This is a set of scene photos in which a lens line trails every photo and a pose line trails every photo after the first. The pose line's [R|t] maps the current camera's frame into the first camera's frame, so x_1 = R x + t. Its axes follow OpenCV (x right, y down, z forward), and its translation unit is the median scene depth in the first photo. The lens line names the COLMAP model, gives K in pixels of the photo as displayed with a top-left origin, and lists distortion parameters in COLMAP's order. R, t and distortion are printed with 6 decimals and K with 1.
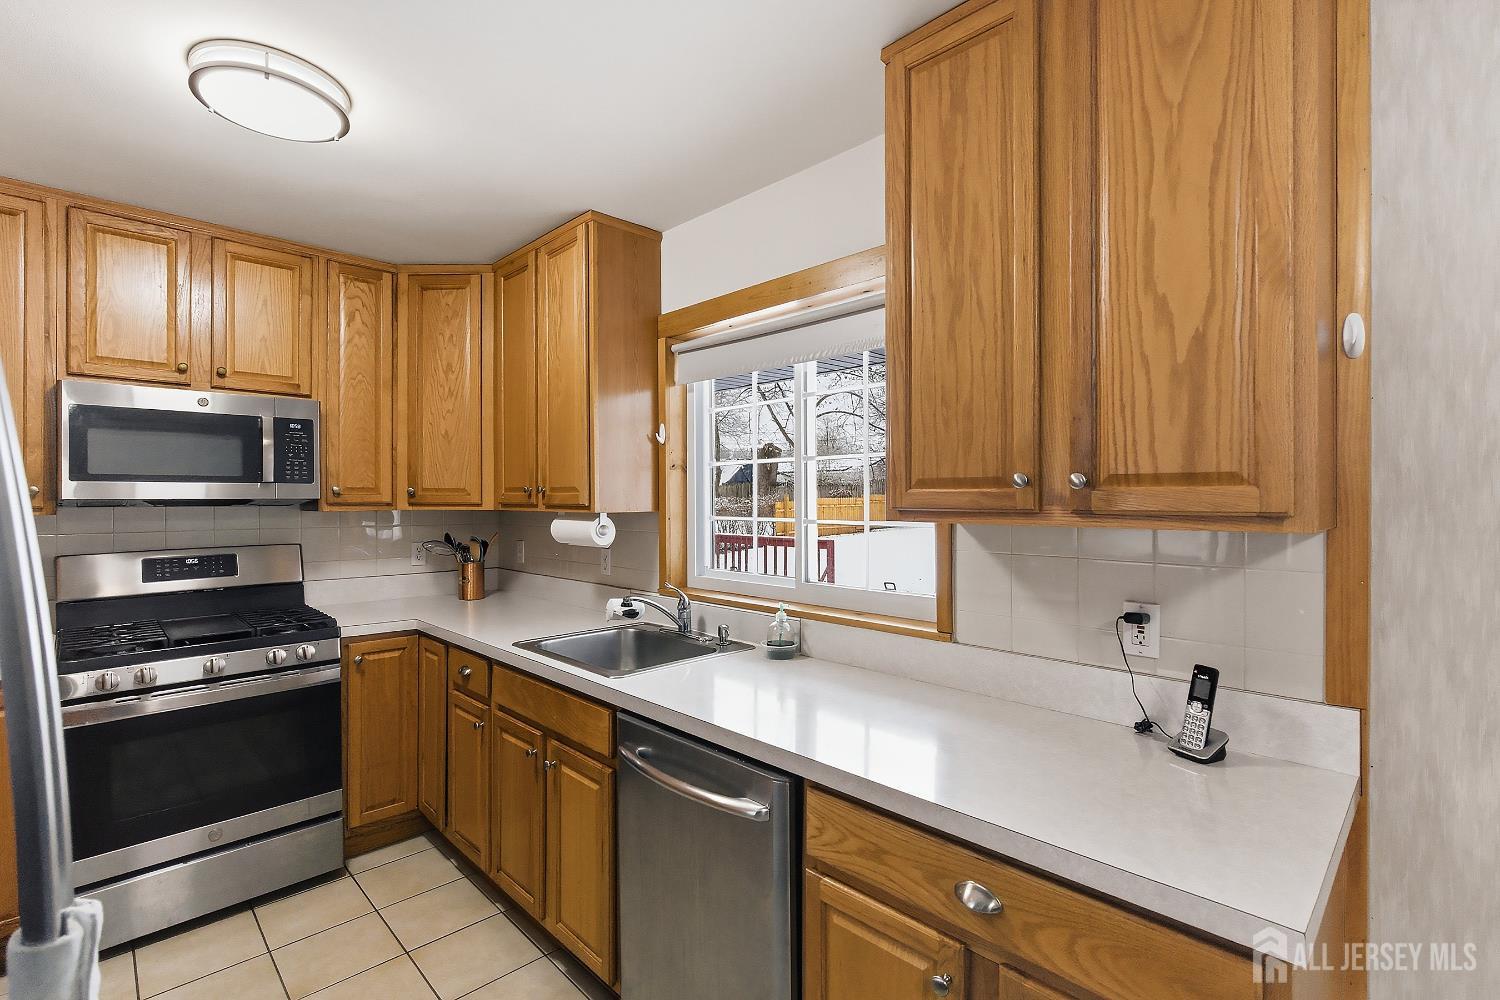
lens RADIAL K [[689.0, 0, 745.5], [0, 689.0, 495.3], [0, 0, 1]] dist [0.002436, -0.000748]
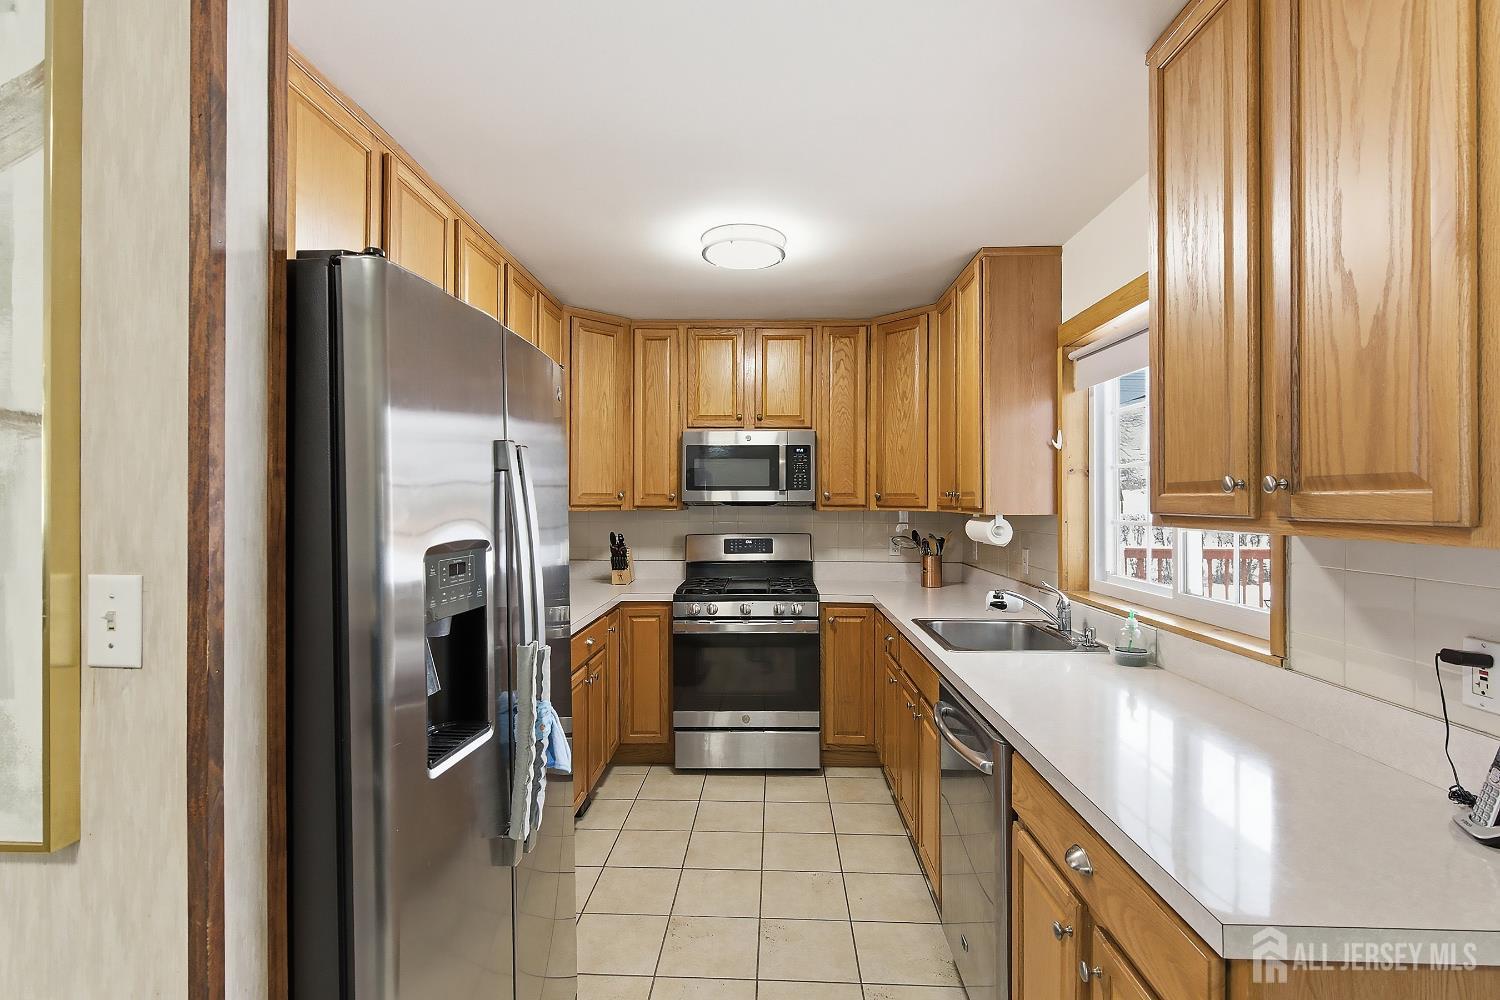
lens RADIAL K [[697.8, 0, 744.6], [0, 697.8, 498.2], [0, 0, 1]] dist [0.002618, -0.000584]
pose [[0.690999, -0.000041, -0.722856, 0.312132], [-0.000449, 1.000000, -0.000486, -0.000850], [0.722856, 0.000660, 0.690998, -0.071367]]
